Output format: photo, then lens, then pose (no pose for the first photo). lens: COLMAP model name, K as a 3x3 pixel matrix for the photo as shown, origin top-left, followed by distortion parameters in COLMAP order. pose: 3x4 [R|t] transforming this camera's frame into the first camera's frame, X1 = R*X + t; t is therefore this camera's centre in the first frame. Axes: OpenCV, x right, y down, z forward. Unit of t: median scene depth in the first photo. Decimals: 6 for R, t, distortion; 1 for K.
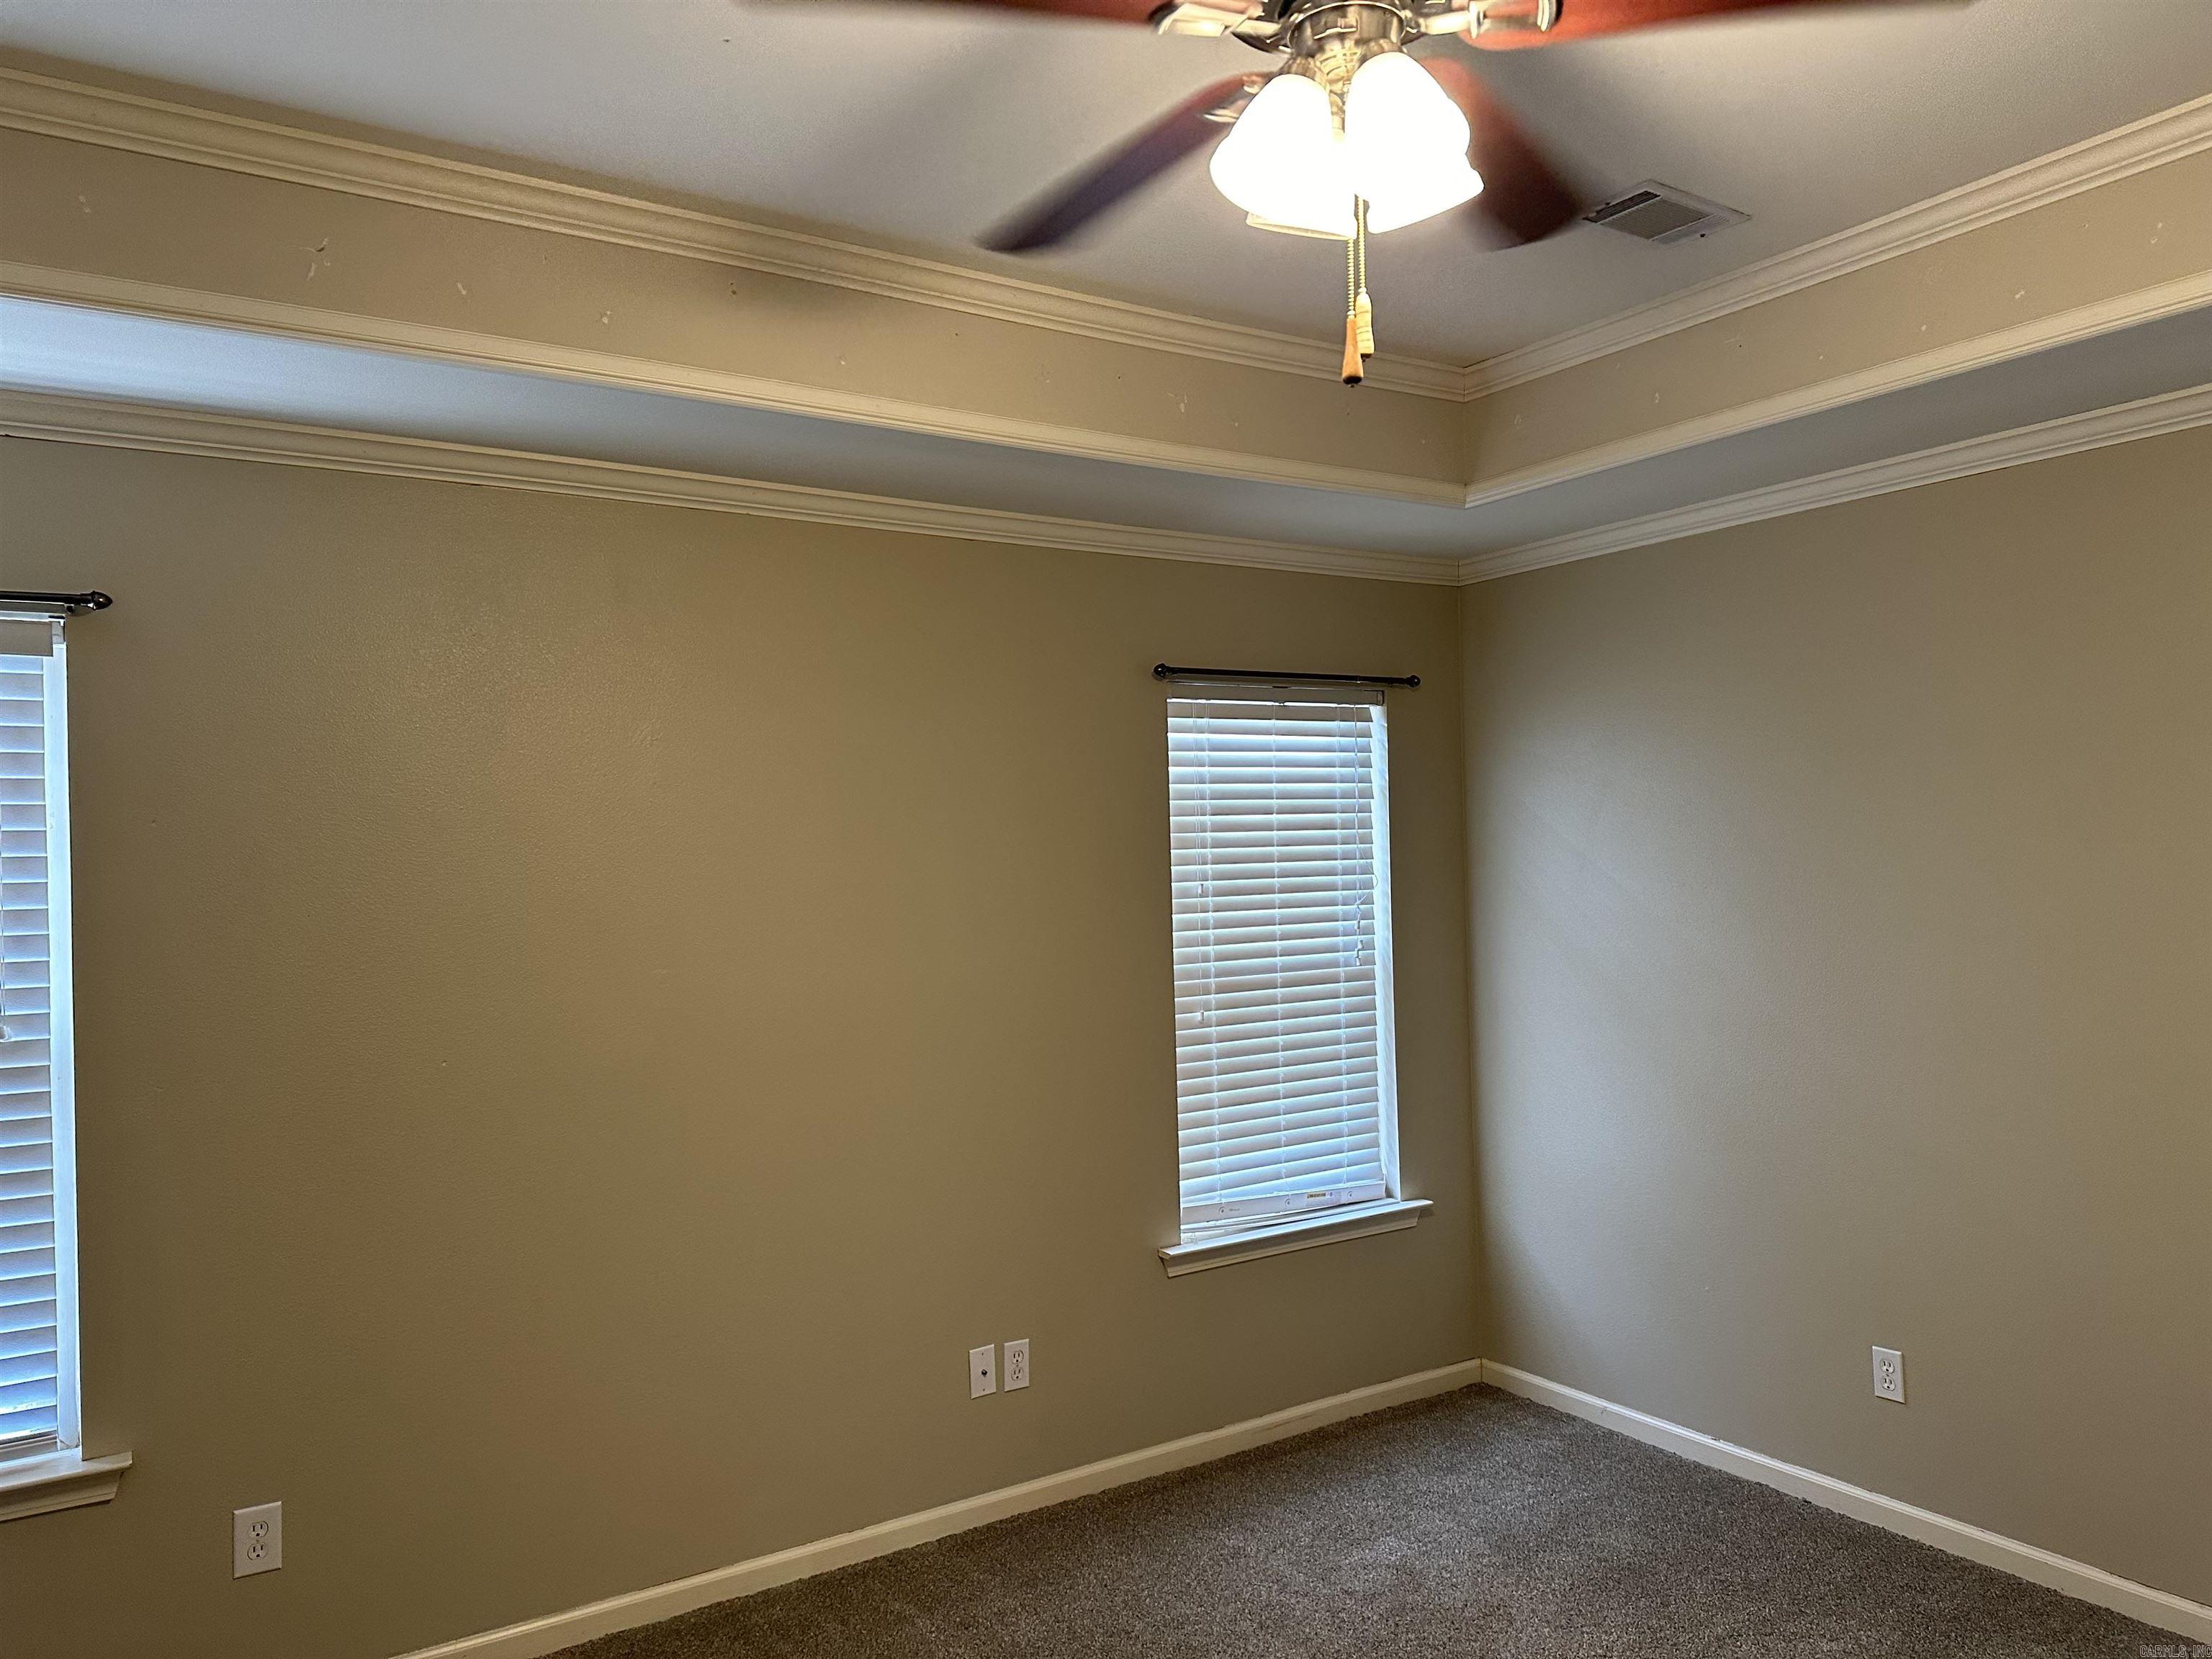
lens RADIAL K [[1503.9, 0, 1106.0], [0, 1503.9, 829.5], [0, 0, 1]] dist [0.063035, -0.088969]
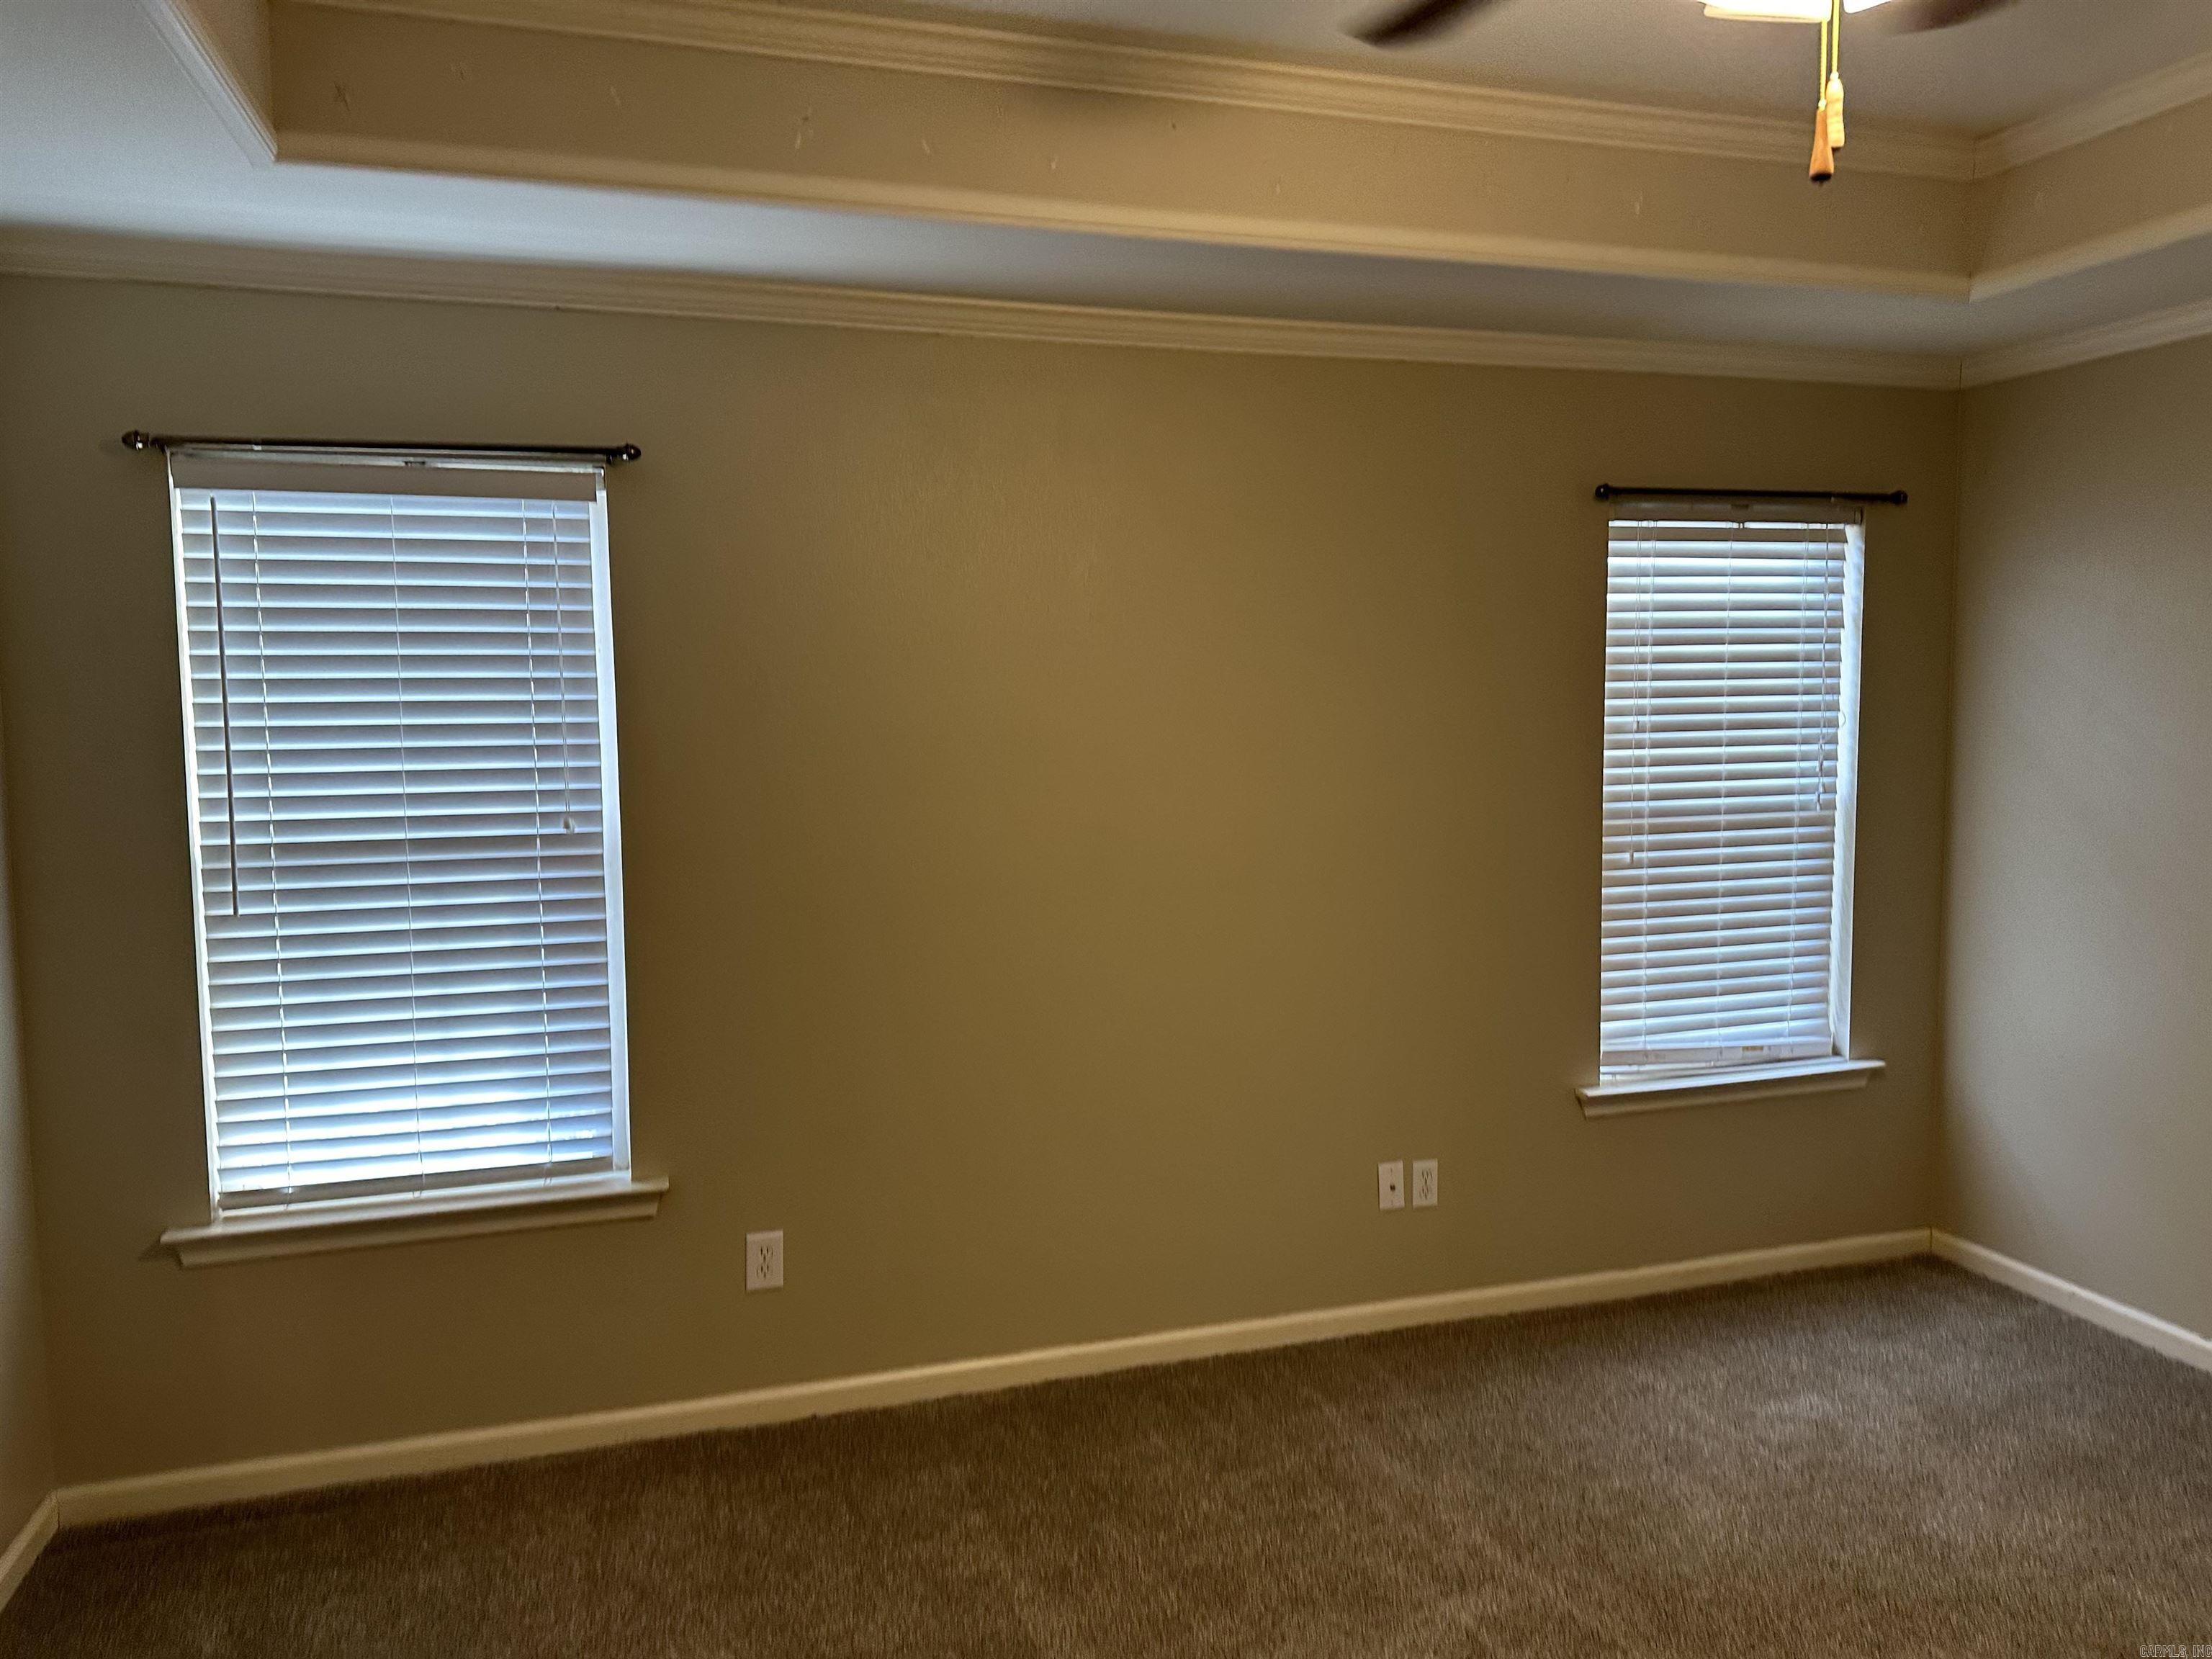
lens RADIAL K [[1599.6, 0, 1127.7], [0, 1599.6, 820.2], [0, 0, 1]] dist [0.032574, -0.001370]
pose [[0.965839, 0.036195, -0.256602, 0.015647], [-0.009119, 0.994331, 0.105935, -0.005147], [0.258981, -0.099976, 0.960694, -0.069927]]
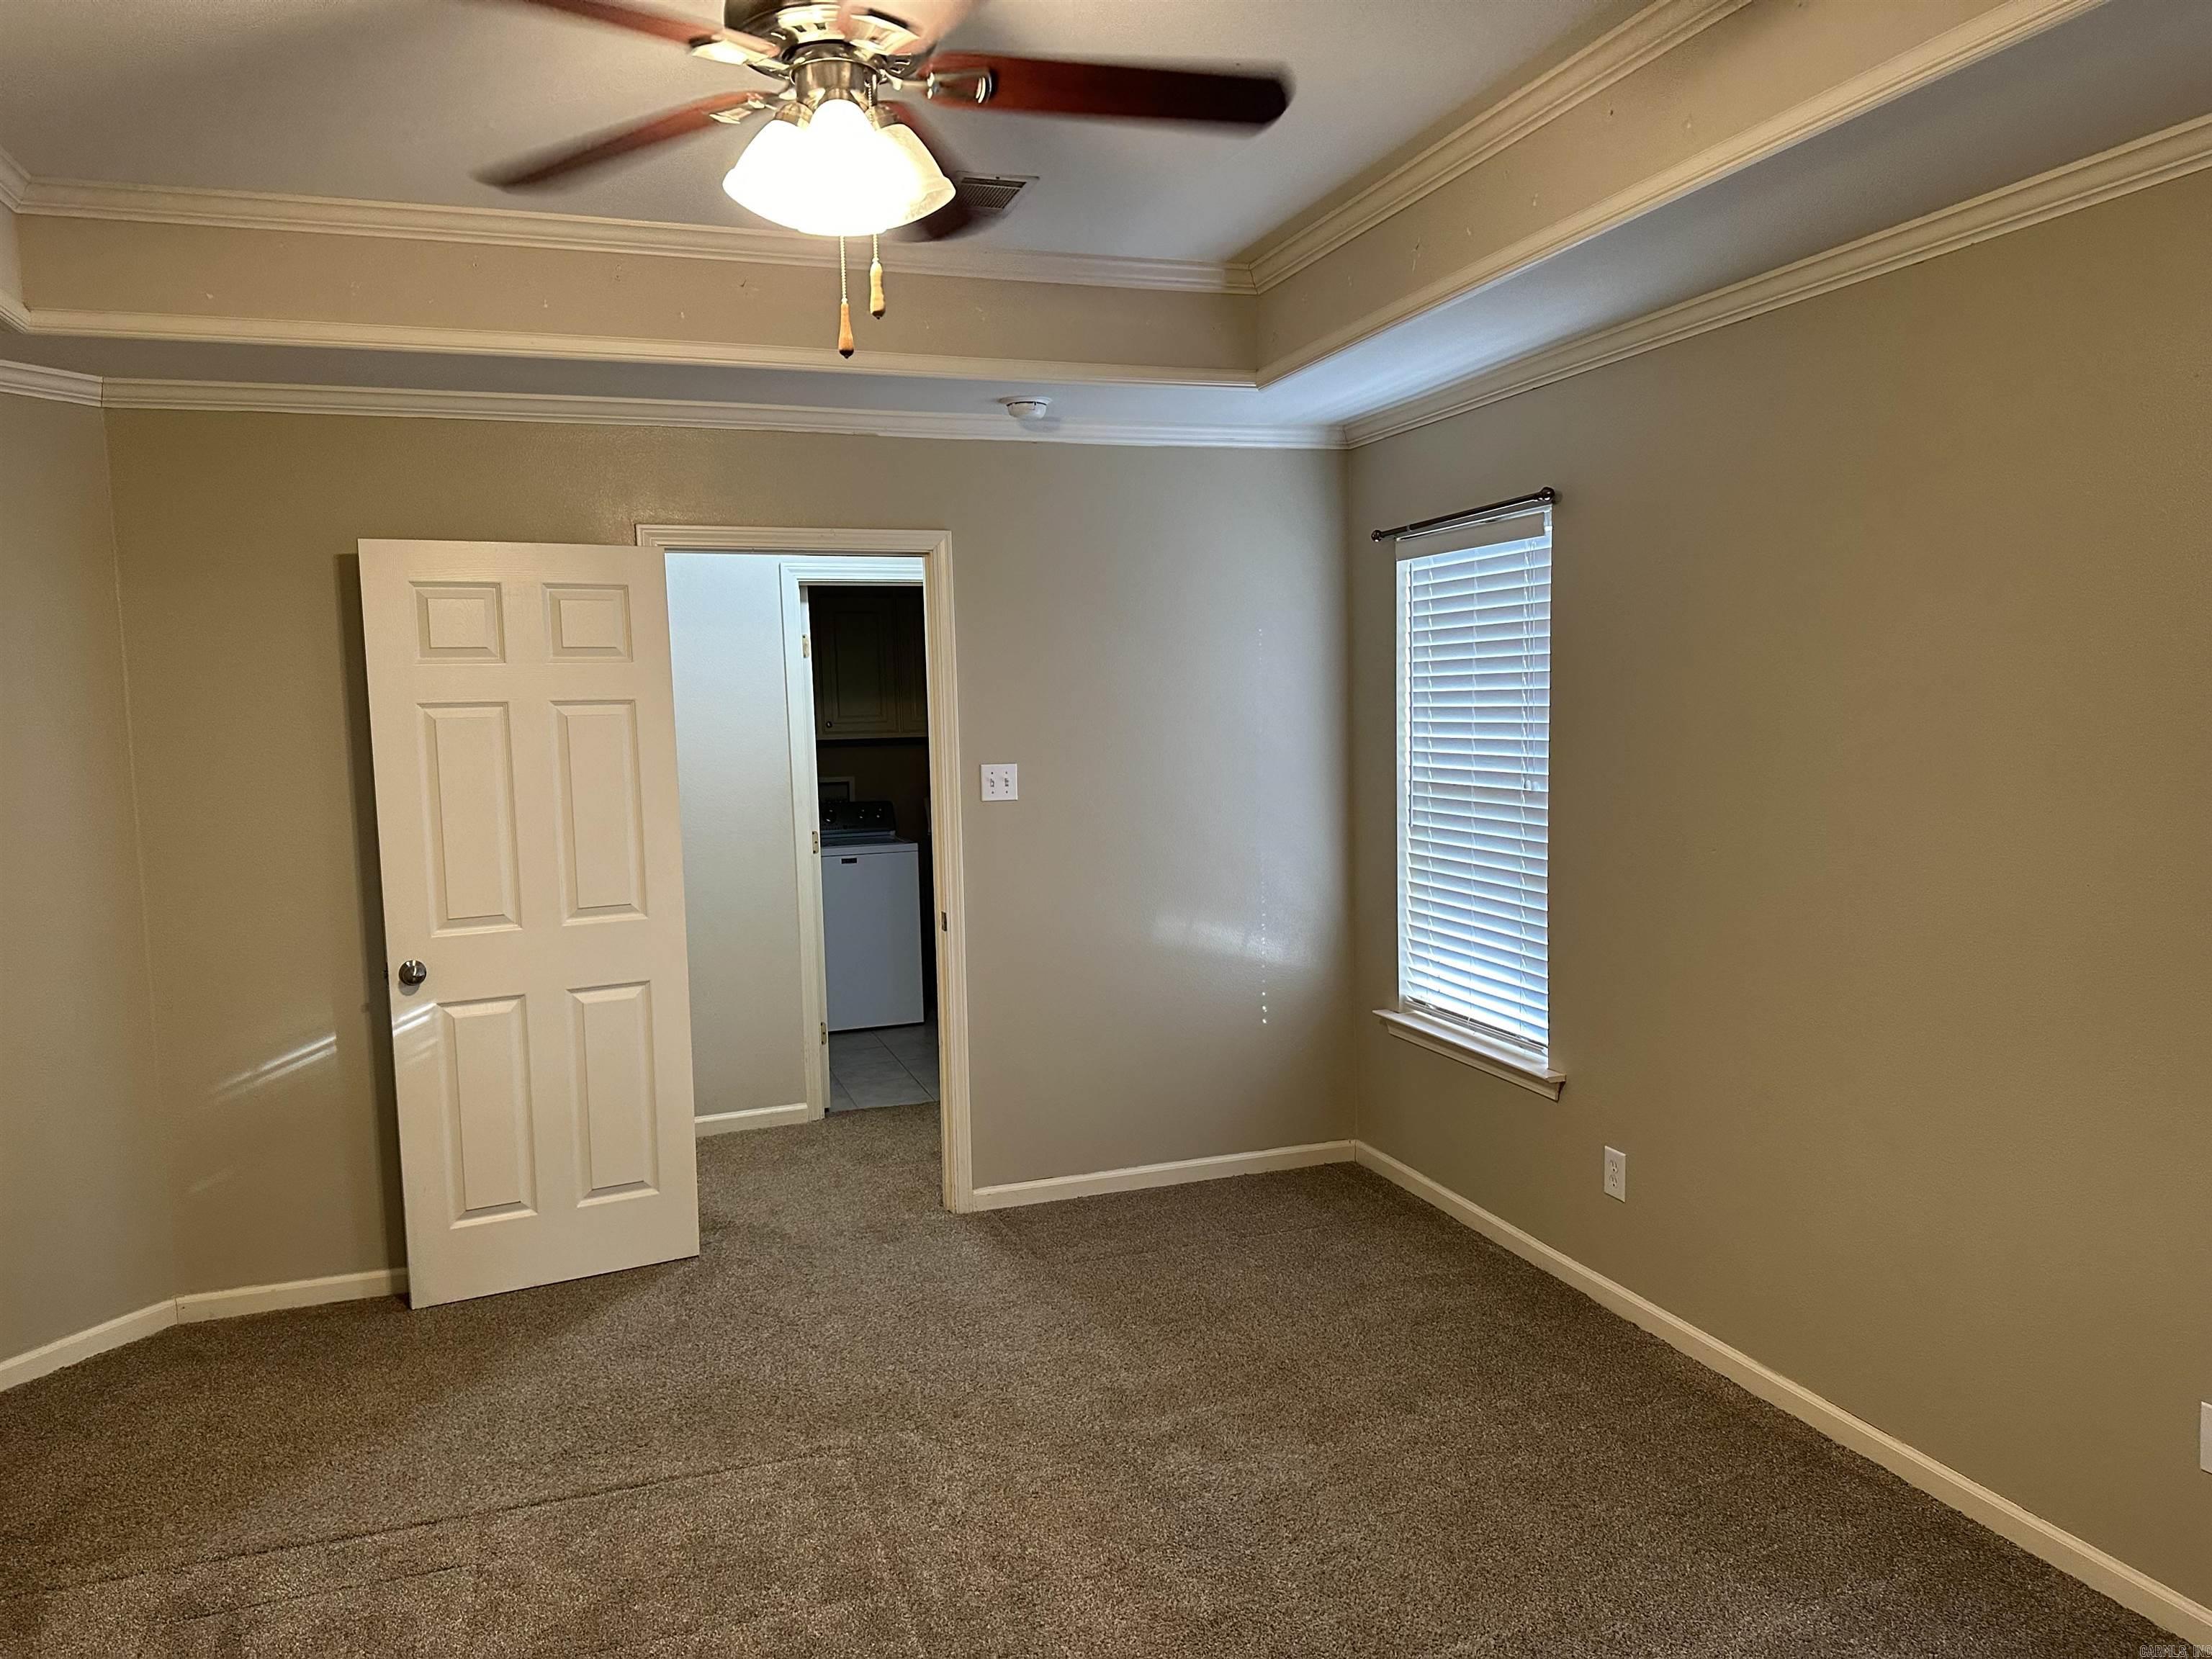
lens RADIAL K [[1544.5, 0, 1106.8], [0, 1544.5, 819.1], [0, 0, 1]] dist [0.117179, -0.152363]
pose [[-0.238084, 0.108550, -0.965160, 0.680877], [0.047814, 0.993840, 0.099981, -0.008441], [0.970067, -0.022344, -0.241807, 0.705480]]
